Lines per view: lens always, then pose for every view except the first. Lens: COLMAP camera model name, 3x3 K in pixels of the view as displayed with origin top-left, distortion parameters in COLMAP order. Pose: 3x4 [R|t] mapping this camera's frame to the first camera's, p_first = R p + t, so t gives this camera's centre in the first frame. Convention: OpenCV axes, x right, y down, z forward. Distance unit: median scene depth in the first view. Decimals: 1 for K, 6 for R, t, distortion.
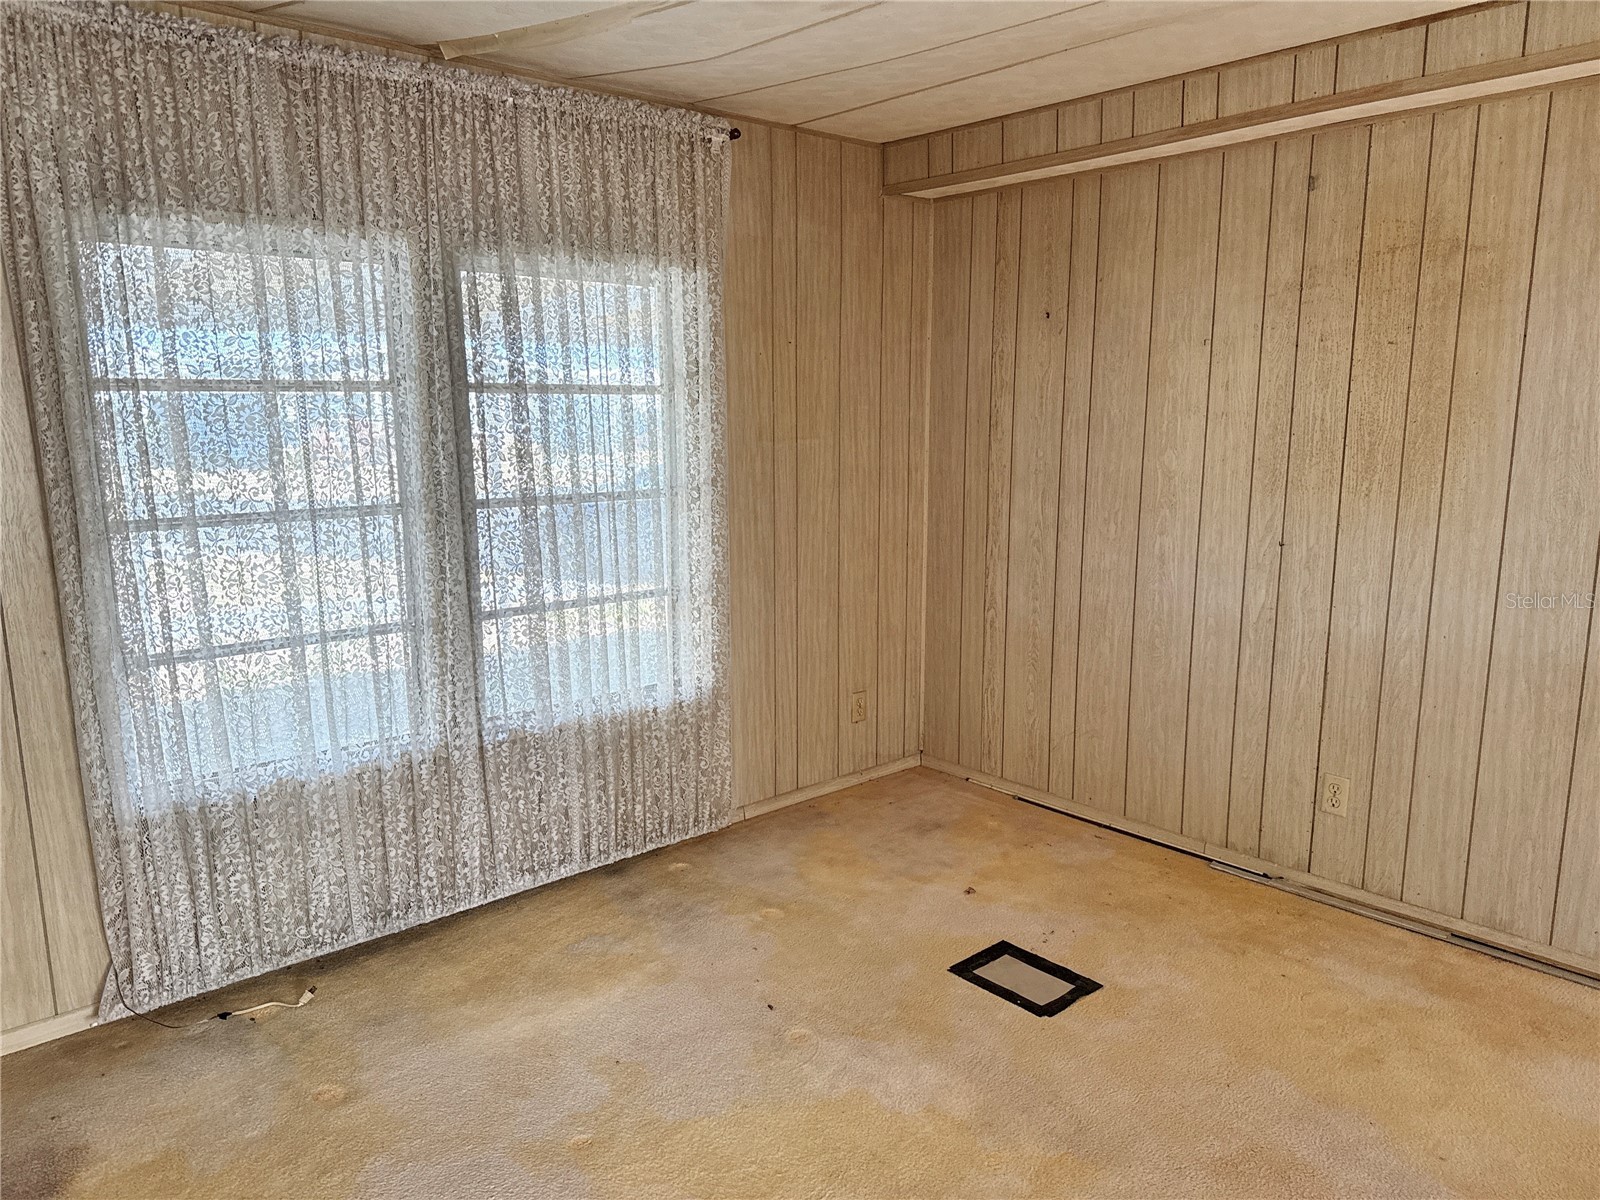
lens RADIAL K [[1123.7, 0, 800.0], [0, 1123.7, 600.0], [0, 0, 1]] dist [0.006903, 0.000661]
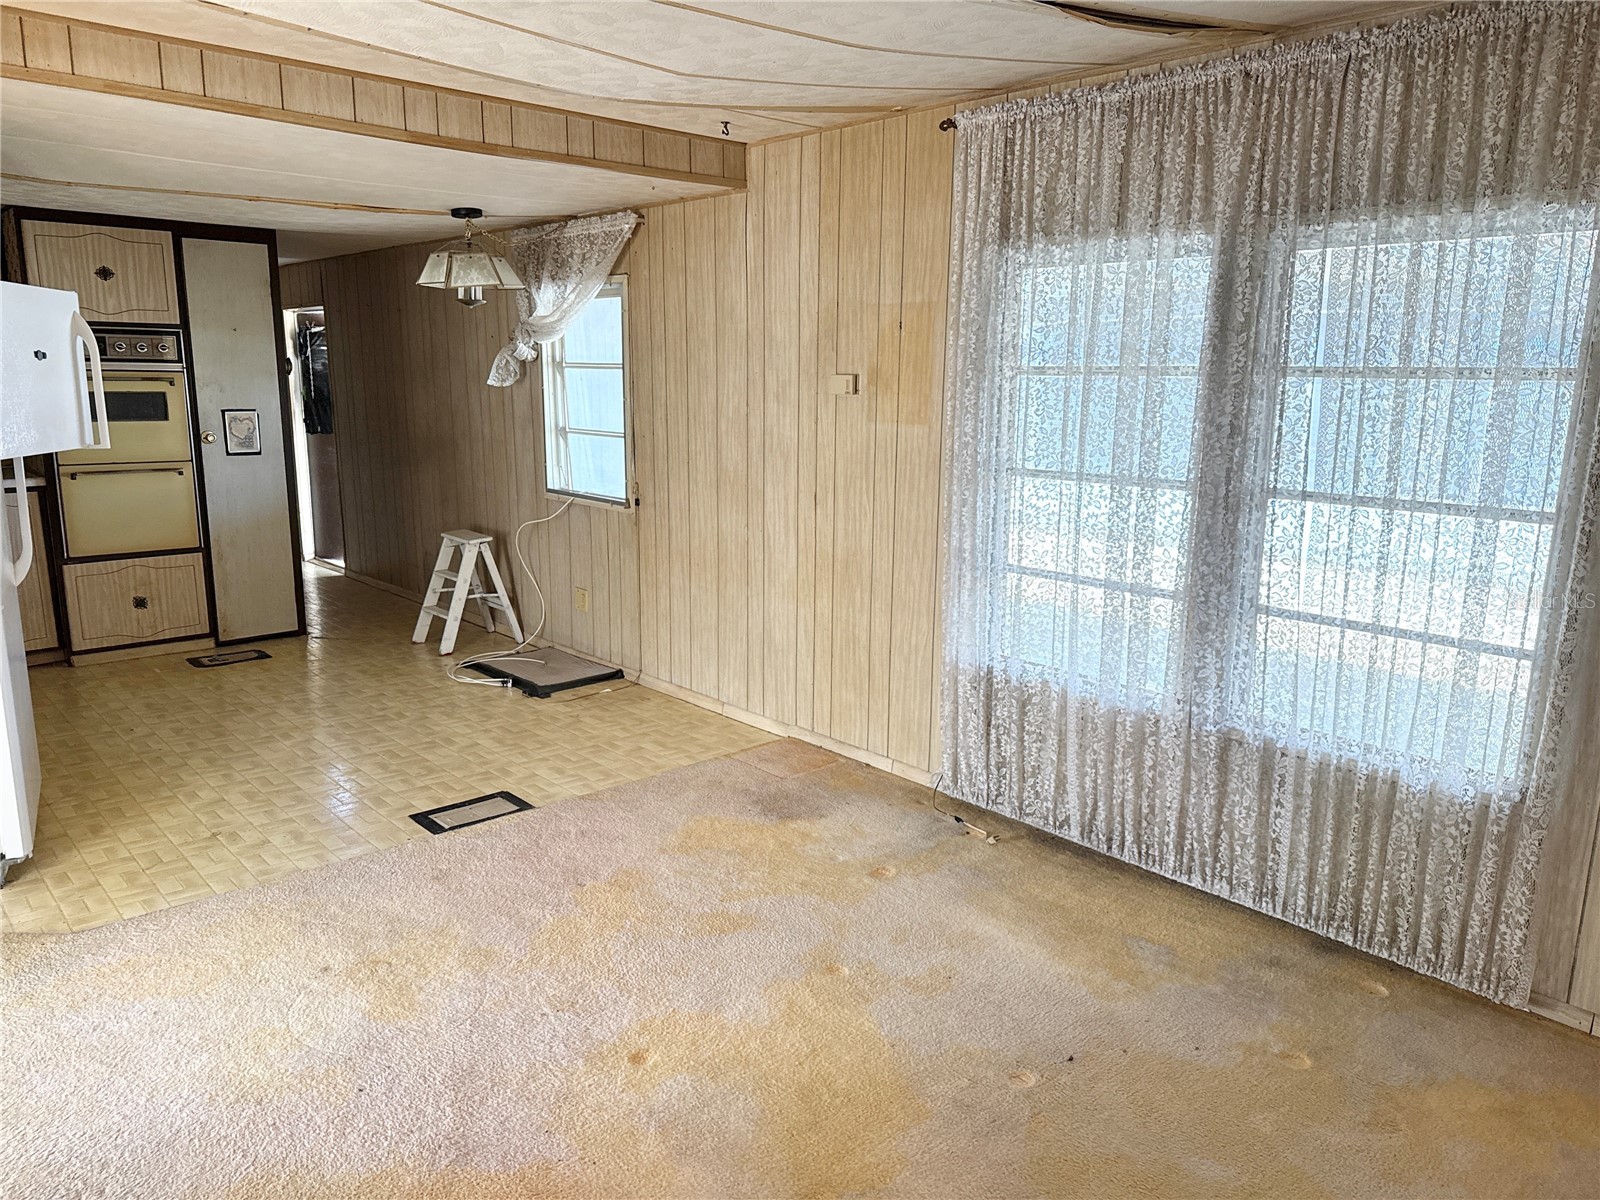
lens RADIAL K [[1123.7, 0, 800.0], [0, 1123.7, 600.0], [0, 0, 1]] dist [0.006903, 0.000661]
pose [[-0.002769, 0.202443, -0.979290, 0.690817], [-0.185791, 0.962139, 0.199423, -0.118840], [0.982585, 0.182495, 0.034948, 0.600658]]
